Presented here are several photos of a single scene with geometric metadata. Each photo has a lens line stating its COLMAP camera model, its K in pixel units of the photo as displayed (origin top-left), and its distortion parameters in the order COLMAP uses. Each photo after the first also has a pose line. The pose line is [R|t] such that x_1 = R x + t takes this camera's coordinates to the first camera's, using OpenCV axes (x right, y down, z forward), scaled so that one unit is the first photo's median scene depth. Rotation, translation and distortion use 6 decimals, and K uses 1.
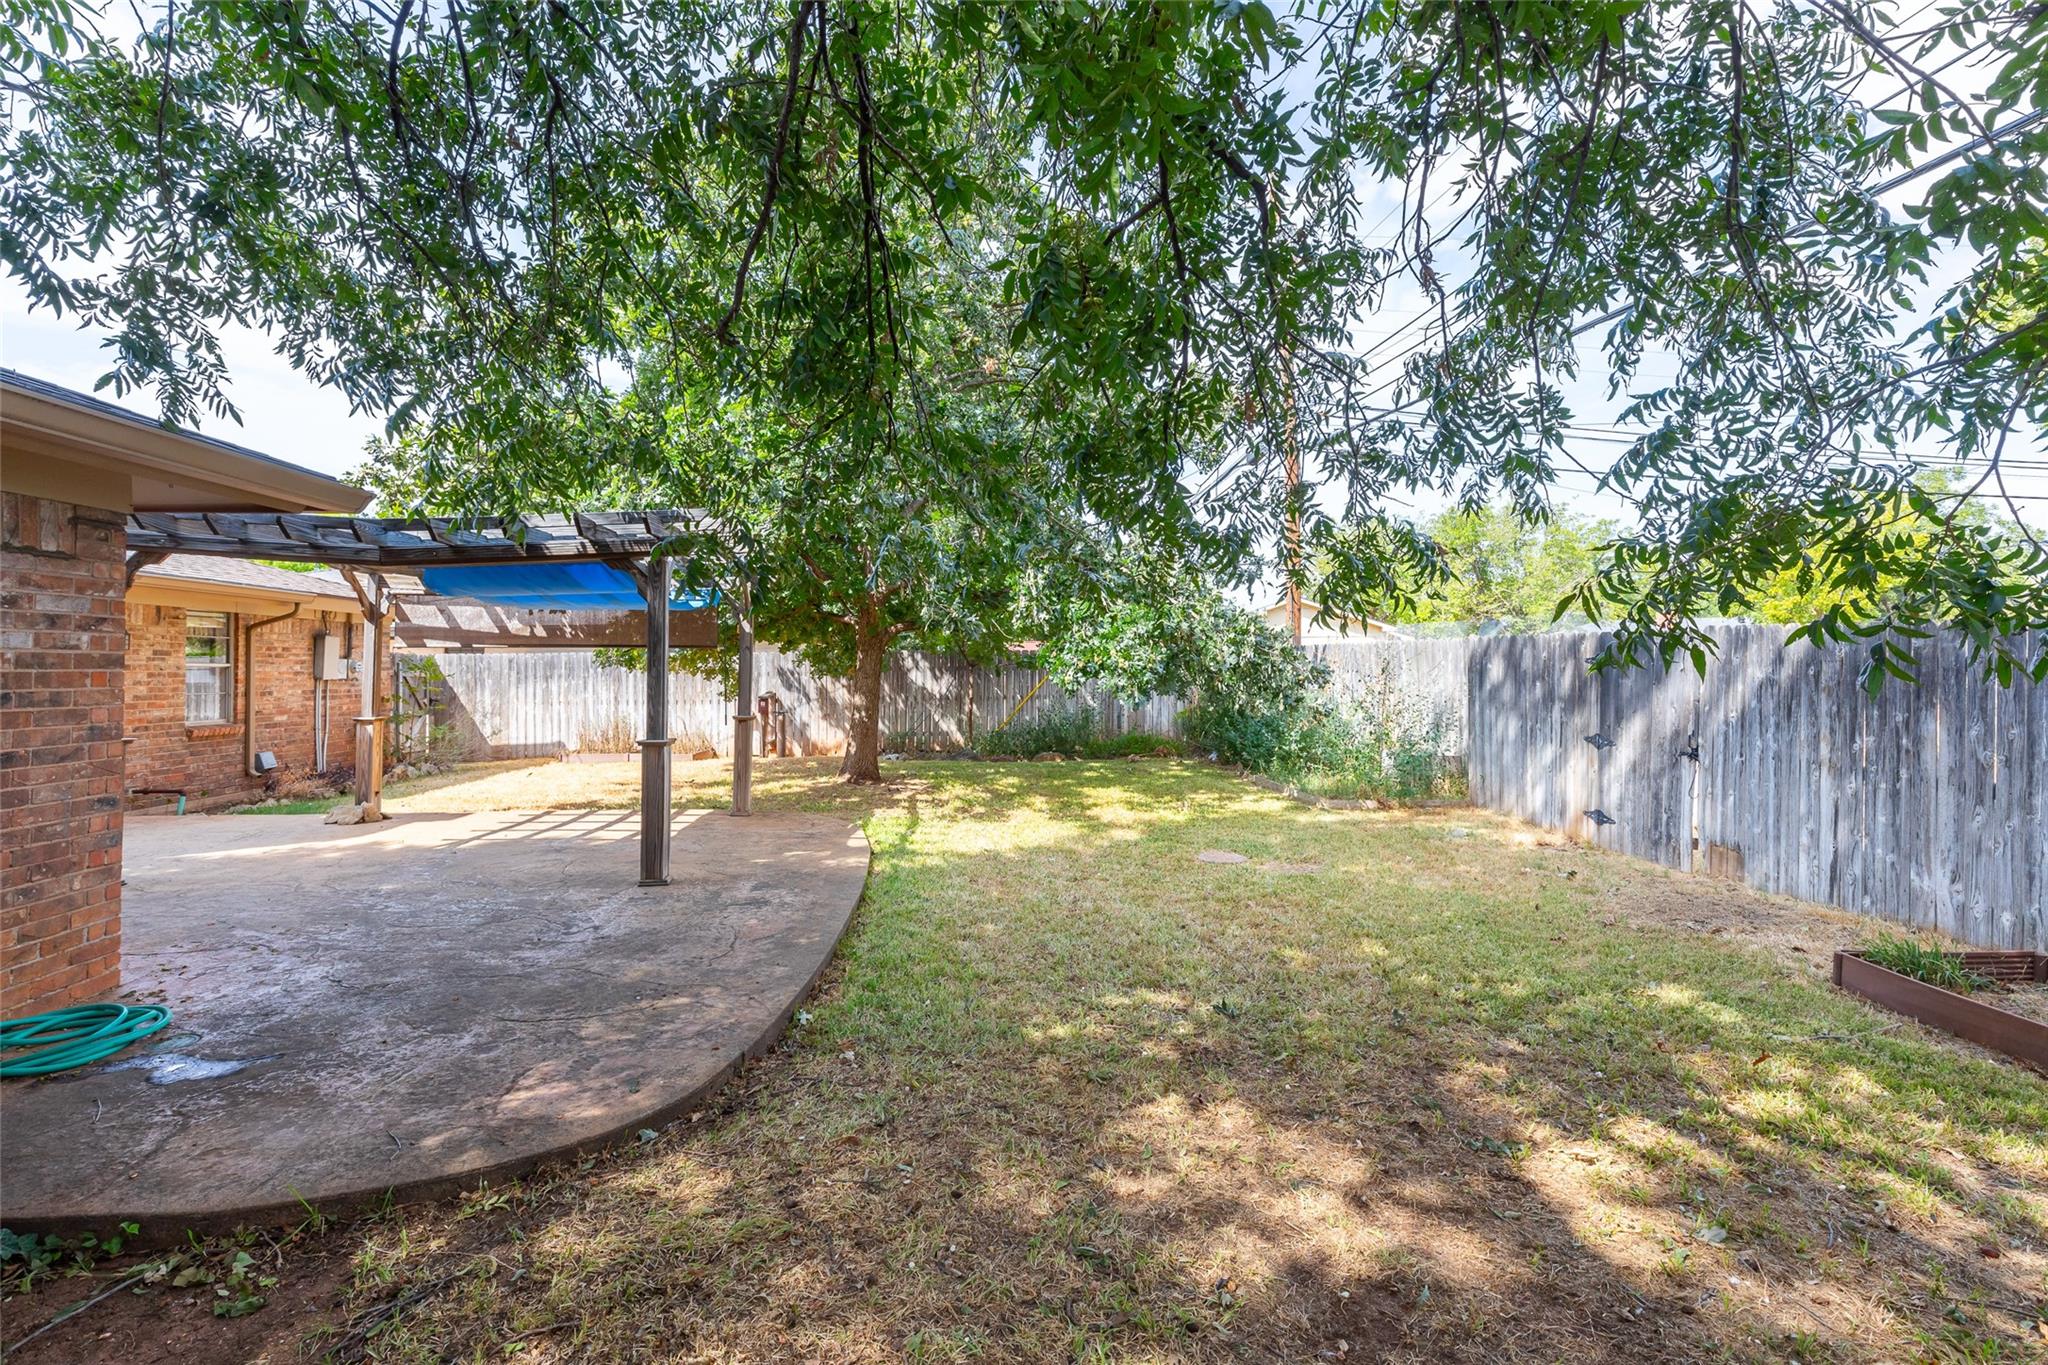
lens RADIAL K [[934.0, 0, 1017.8], [0, 934.0, 666.5], [0, 0, 1]] dist [0.001232, 0.000373]
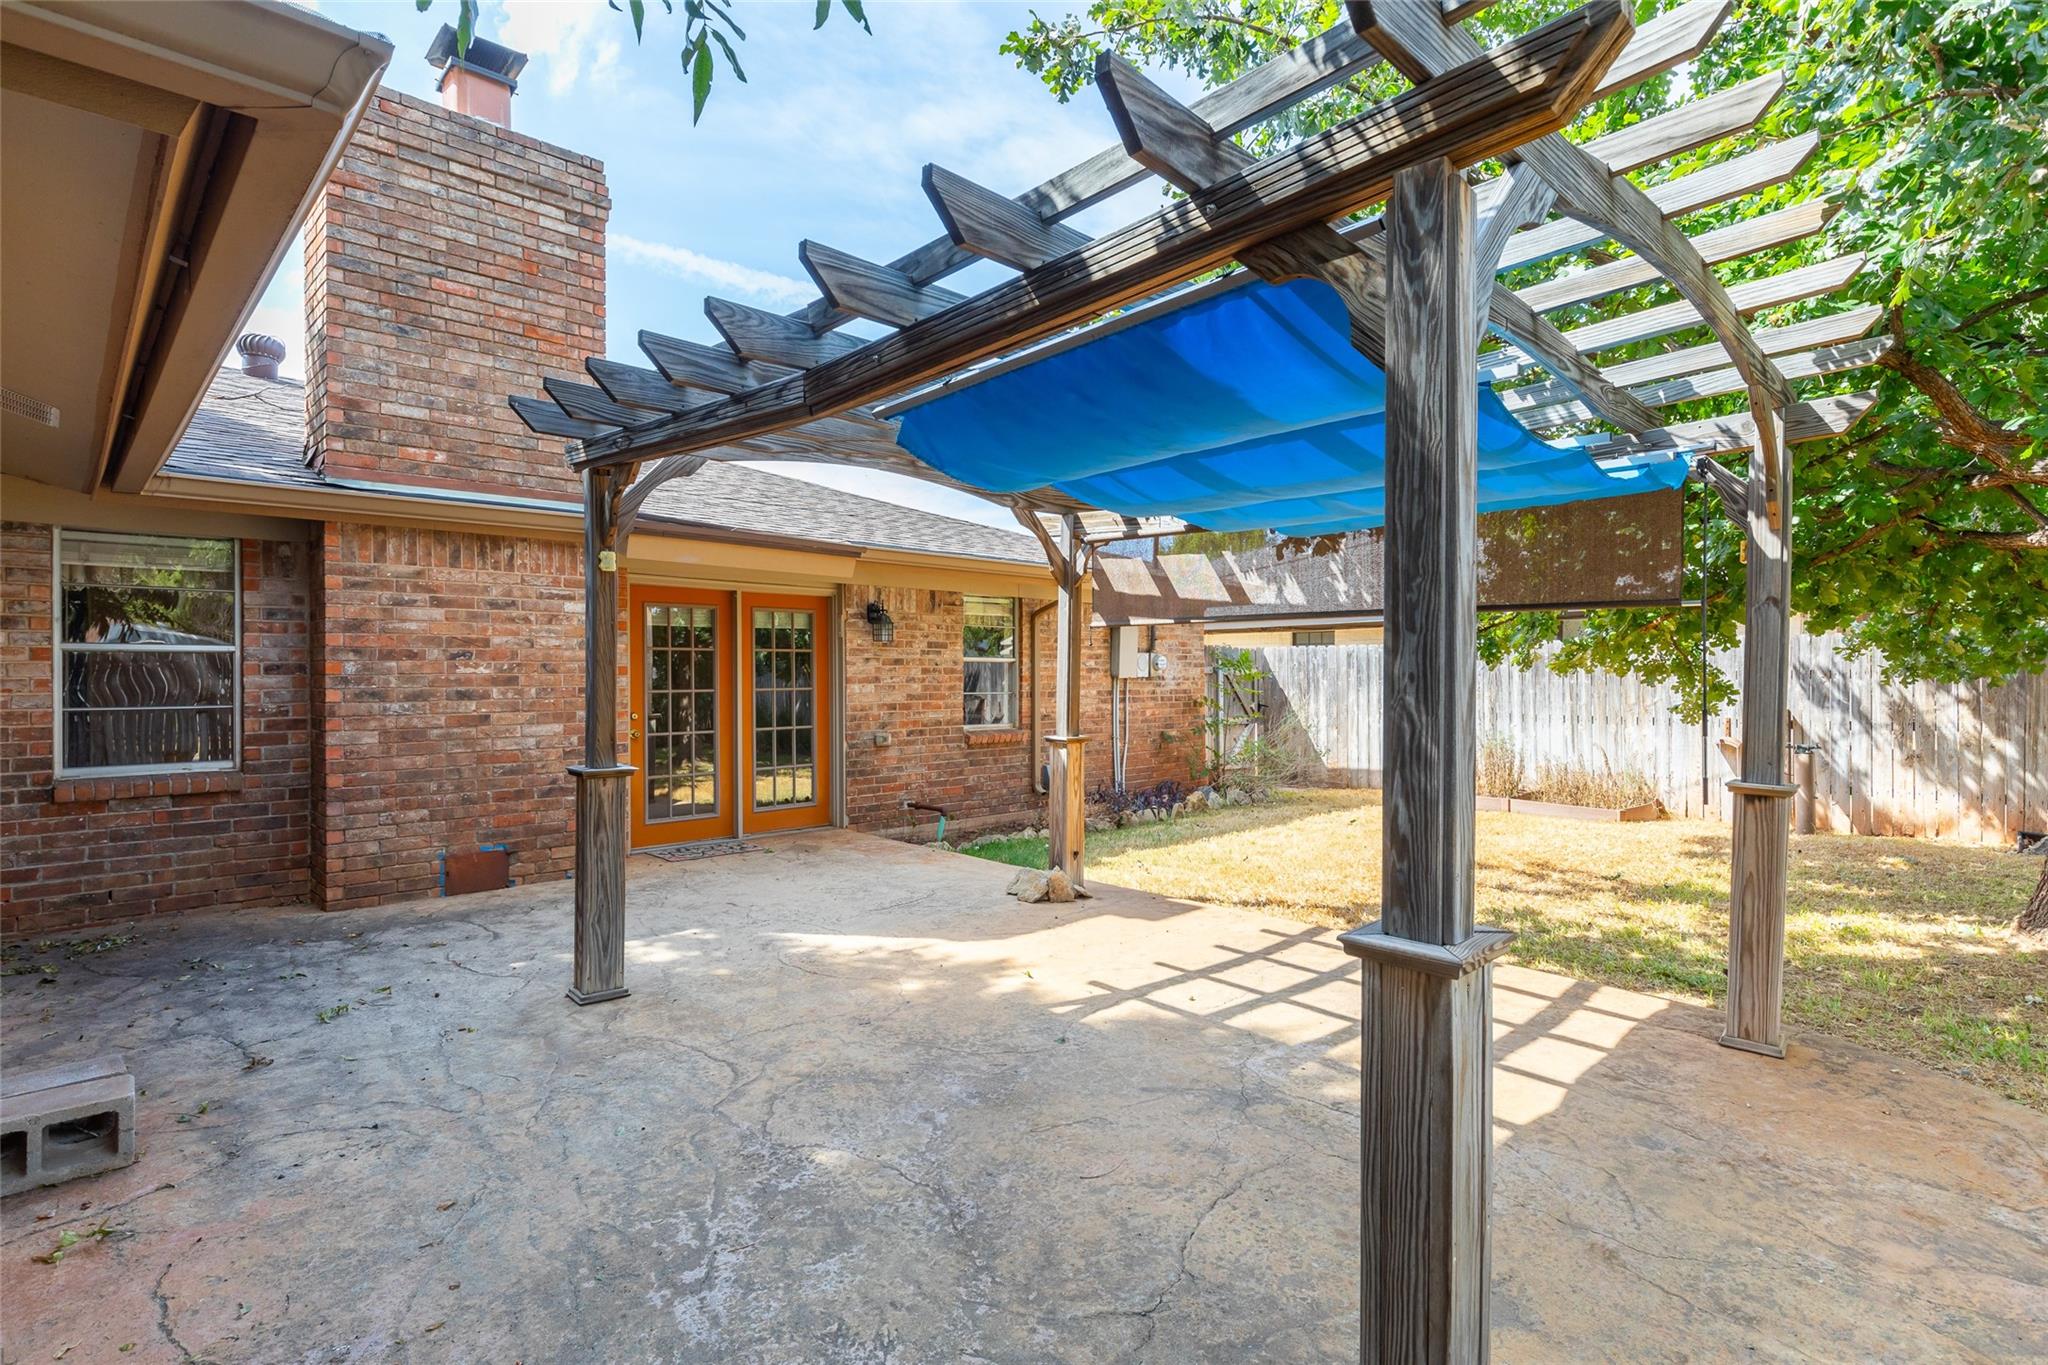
lens RADIAL K [[1011.4, 0, 1014.5], [0, 1011.4, 671.0], [0, 0, 1]] dist [0.003765, 0.000116]
pose [[0.638193, 0.003339, -0.769869, -0.137859], [-0.000438, 0.999992, 0.003974, 0.004945], [0.769876, -0.002199, 0.638189, 0.410250]]
